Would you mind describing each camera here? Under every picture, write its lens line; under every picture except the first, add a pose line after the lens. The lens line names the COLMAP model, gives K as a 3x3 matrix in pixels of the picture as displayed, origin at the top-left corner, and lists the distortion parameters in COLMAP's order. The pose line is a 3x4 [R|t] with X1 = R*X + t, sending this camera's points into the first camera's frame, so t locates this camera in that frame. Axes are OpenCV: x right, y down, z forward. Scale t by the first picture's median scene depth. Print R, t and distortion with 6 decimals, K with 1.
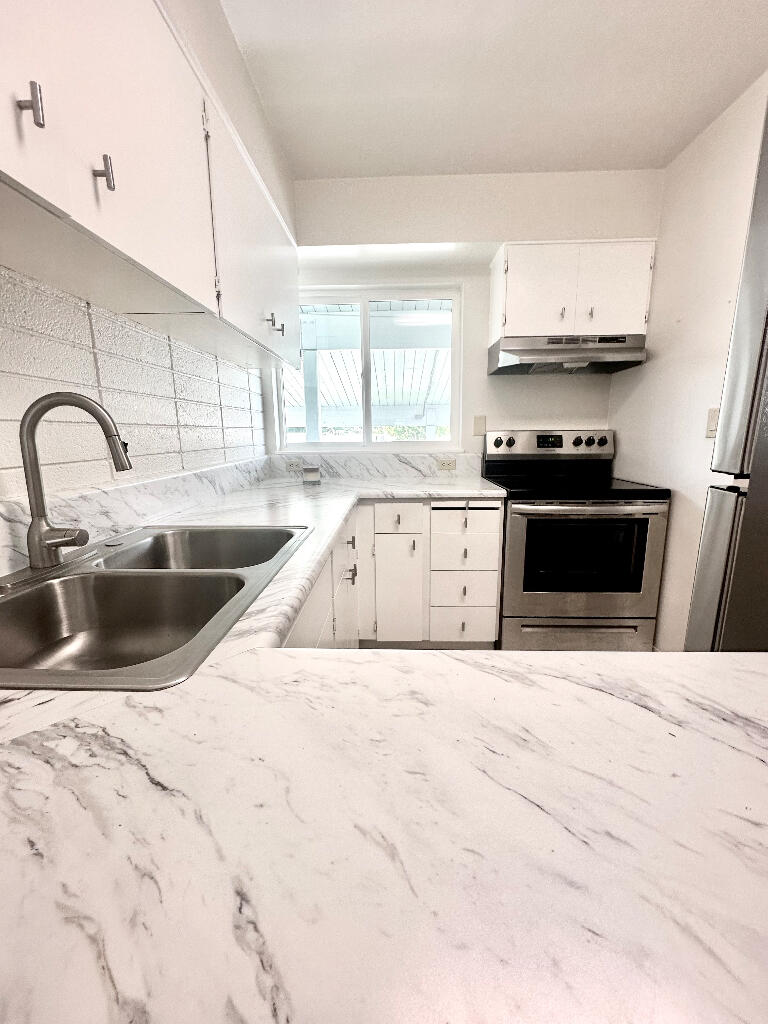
lens RADIAL K [[408.4, 0, 384.2], [0, 408.4, 508.9], [0, 0, 1]] dist [0.000584, 0.000783]
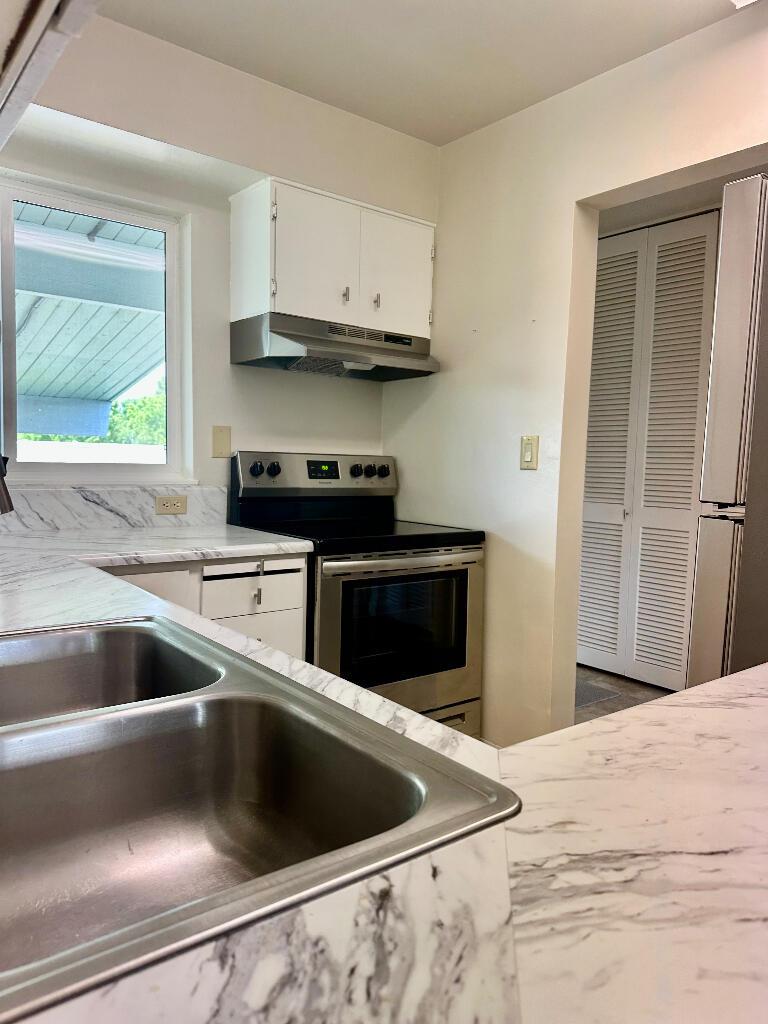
lens RADIAL K [[719.4, 0, 379.8], [0, 719.4, 513.6], [0, 0, 1]] dist [0.026626, -0.032463]
pose [[0.767197, -0.018267, 0.641151, -0.351702], [0.082280, 0.994139, -0.070132, 0.000203], [-0.636112, 0.106558, 0.764203, 0.033712]]
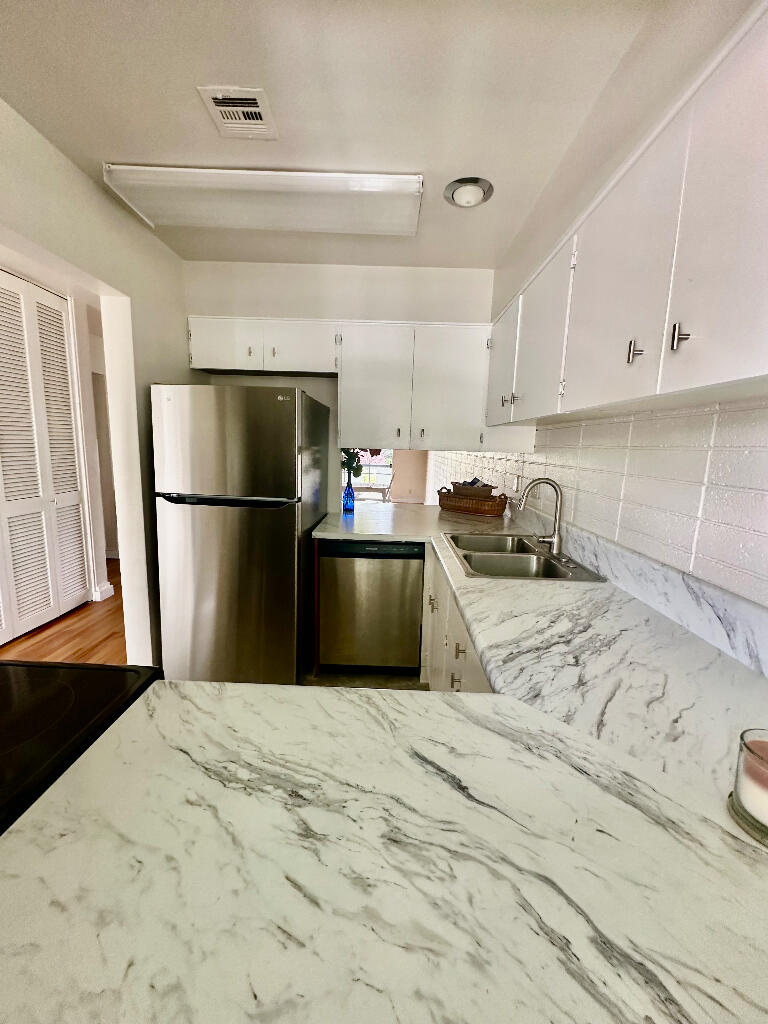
lens RADIAL K [[408.4, 0, 382.2], [0, 408.4, 510.4], [0, 0, 1]] dist [0.000584, 0.000783]
pose [[-0.999630, -0.023059, -0.014461, -0.241560], [-0.026588, 0.940964, 0.337462, -0.179873], [0.005826, 0.337722, -0.941228, 0.410762]]
